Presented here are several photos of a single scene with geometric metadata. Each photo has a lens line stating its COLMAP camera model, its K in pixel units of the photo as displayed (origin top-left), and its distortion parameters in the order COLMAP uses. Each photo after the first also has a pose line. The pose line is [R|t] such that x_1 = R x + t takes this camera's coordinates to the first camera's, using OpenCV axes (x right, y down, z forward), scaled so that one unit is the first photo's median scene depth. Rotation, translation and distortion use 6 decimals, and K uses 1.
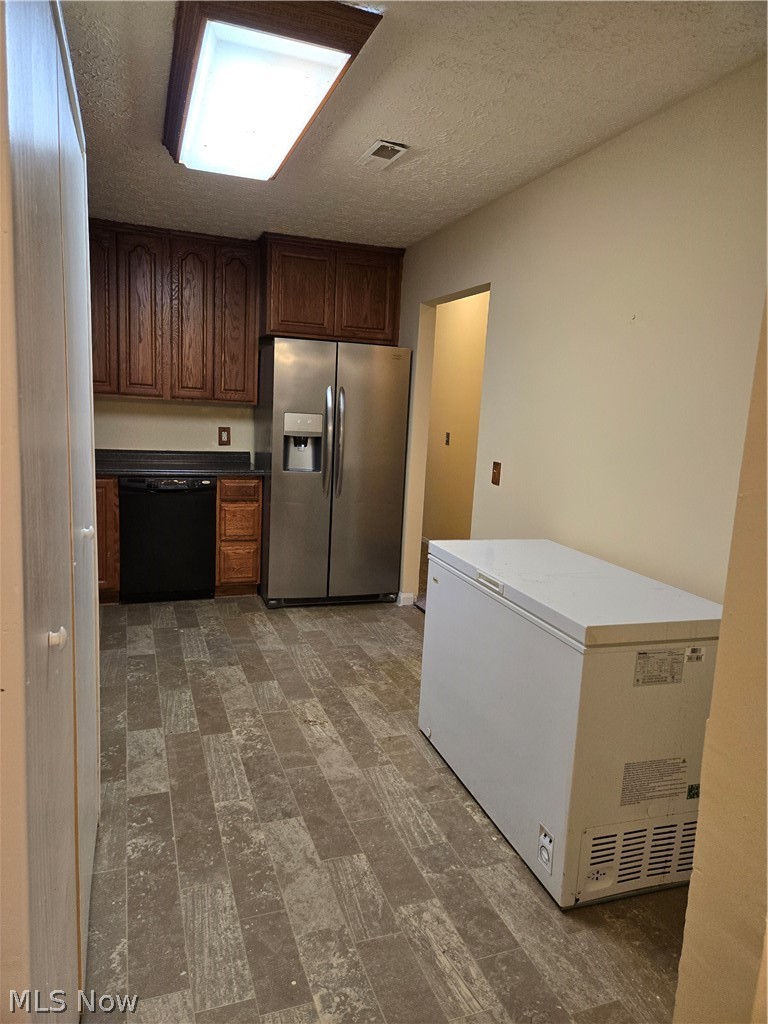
lens RADIAL K [[679.3, 0, 380.9], [0, 679.3, 509.2], [0, 0, 1]] dist [0.075643, -0.065197]
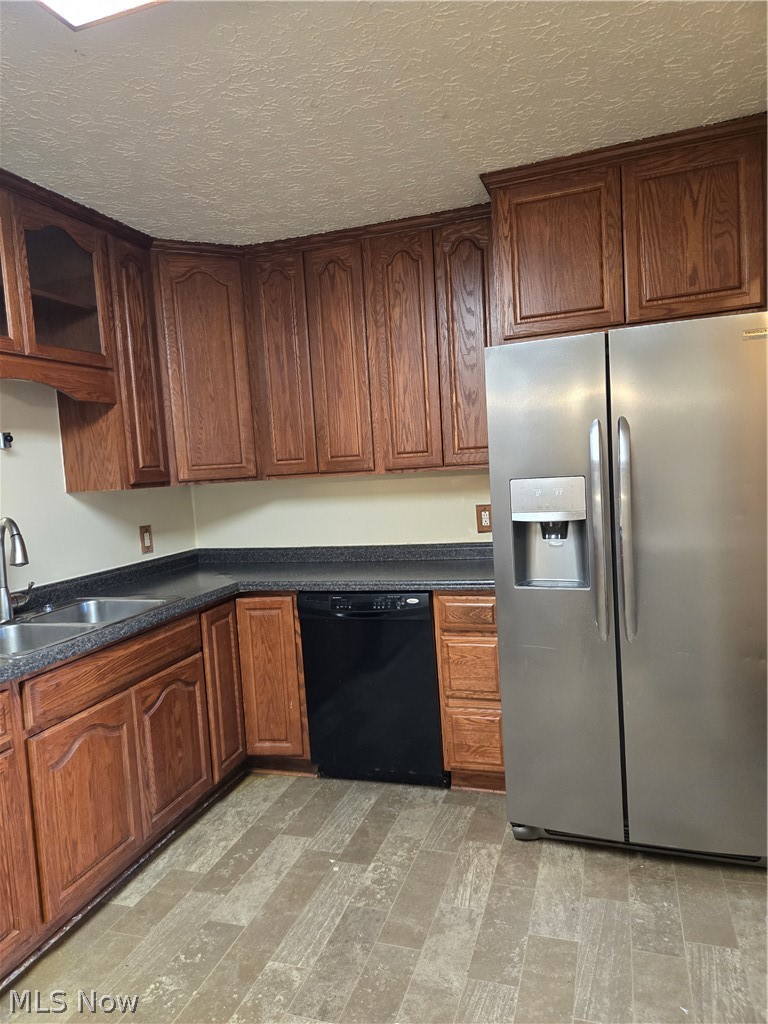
lens RADIAL K [[679.3, 0, 381.5], [0, 679.3, 511.1], [0, 0, 1]] dist [0.075643, -0.065197]
pose [[0.775348, -0.053214, -0.629288, 0.112372], [0.003136, 0.996756, -0.080423, -0.070262], [0.631526, 0.060383, 0.773000, 0.492989]]
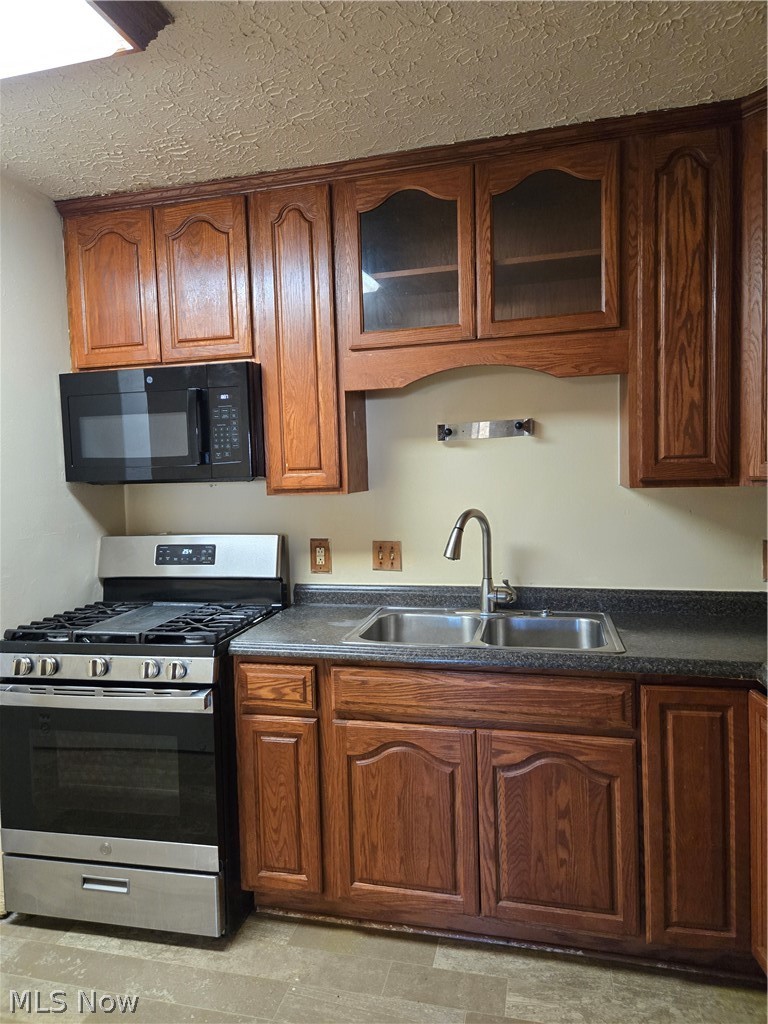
lens RADIAL K [[679.3, 0, 373.7], [0, 679.3, 508.7], [0, 0, 1]] dist [0.075643, -0.065197]
pose [[-0.563139, 0.013307, -0.826255, 0.022994], [-0.127566, 0.986485, 0.102831, -0.152566], [0.816457, 0.163310, -0.553830, 0.946235]]
